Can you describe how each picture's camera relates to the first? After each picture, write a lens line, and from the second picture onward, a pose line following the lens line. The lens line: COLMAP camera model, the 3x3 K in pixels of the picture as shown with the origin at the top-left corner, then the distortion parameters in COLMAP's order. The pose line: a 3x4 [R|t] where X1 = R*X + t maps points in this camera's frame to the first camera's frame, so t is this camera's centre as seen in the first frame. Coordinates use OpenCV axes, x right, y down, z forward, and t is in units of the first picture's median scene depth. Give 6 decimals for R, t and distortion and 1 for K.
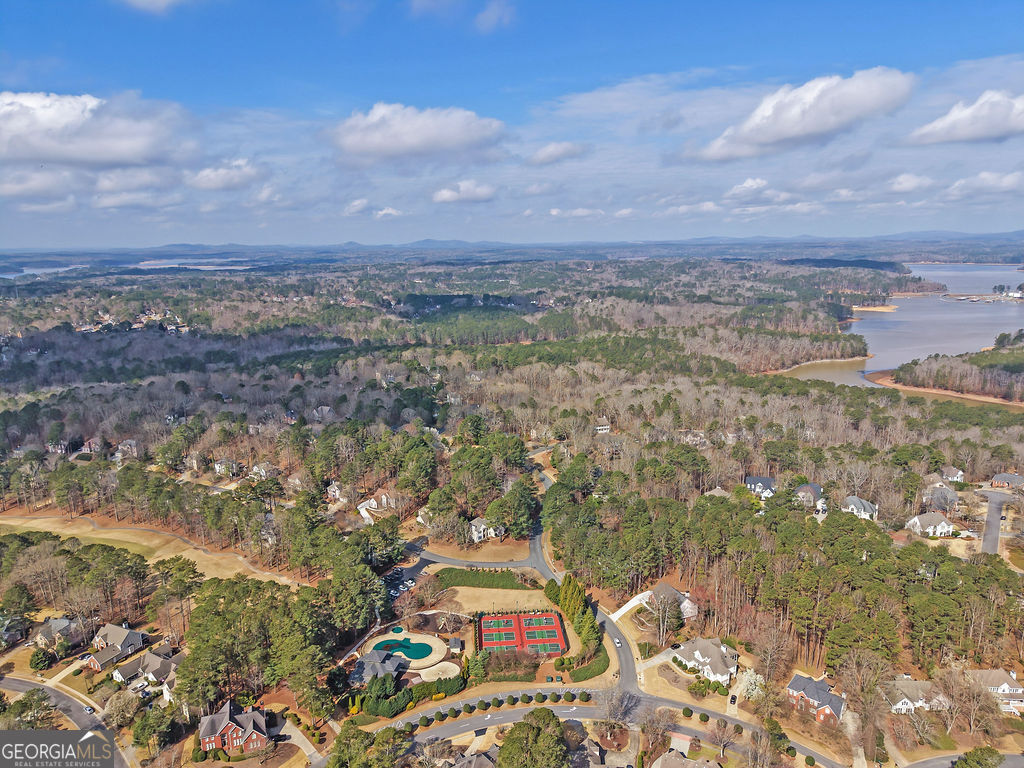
lens RADIAL K [[700.8, 0, 506.3], [0, 700.8, 383.9], [0, 0, 1]] dist [0.014269, -0.000373]
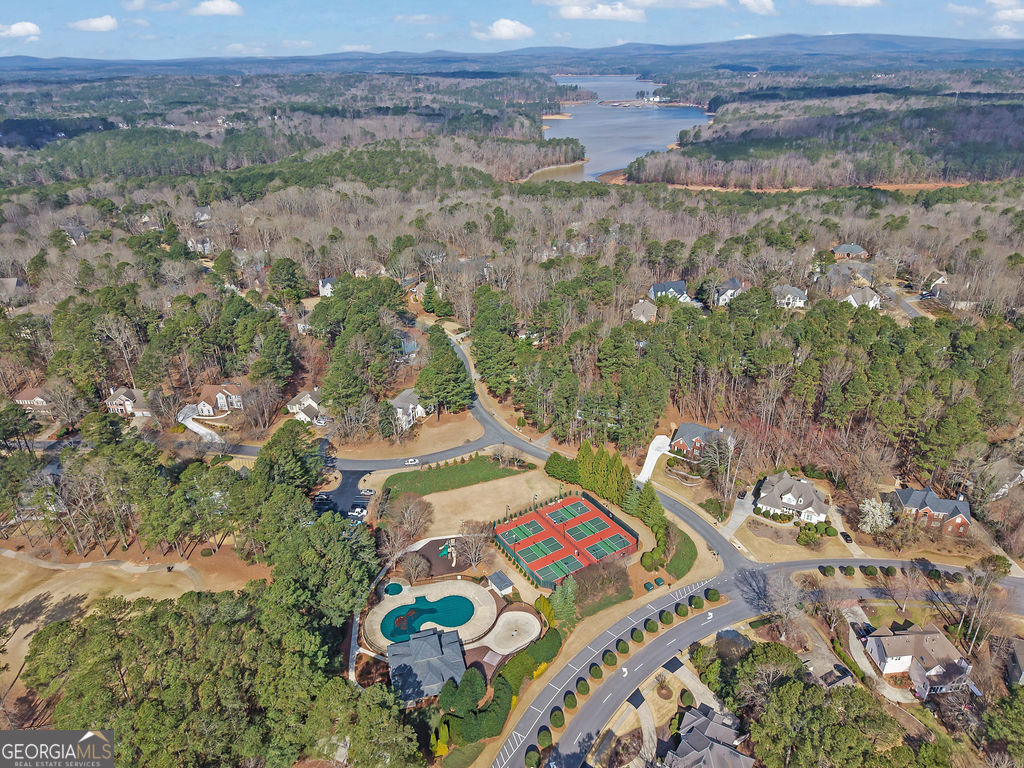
lens RADIAL K [[700.8, 0, 506.3], [0, 700.8, 383.9], [0, 0, 1]] dist [0.014269, -0.000373]
pose [[0.876410, -0.205866, 0.435344, -0.308389], [0.101941, 0.962841, 0.250089, 0.022493], [-0.470652, -0.174801, 0.864830, 0.439214]]
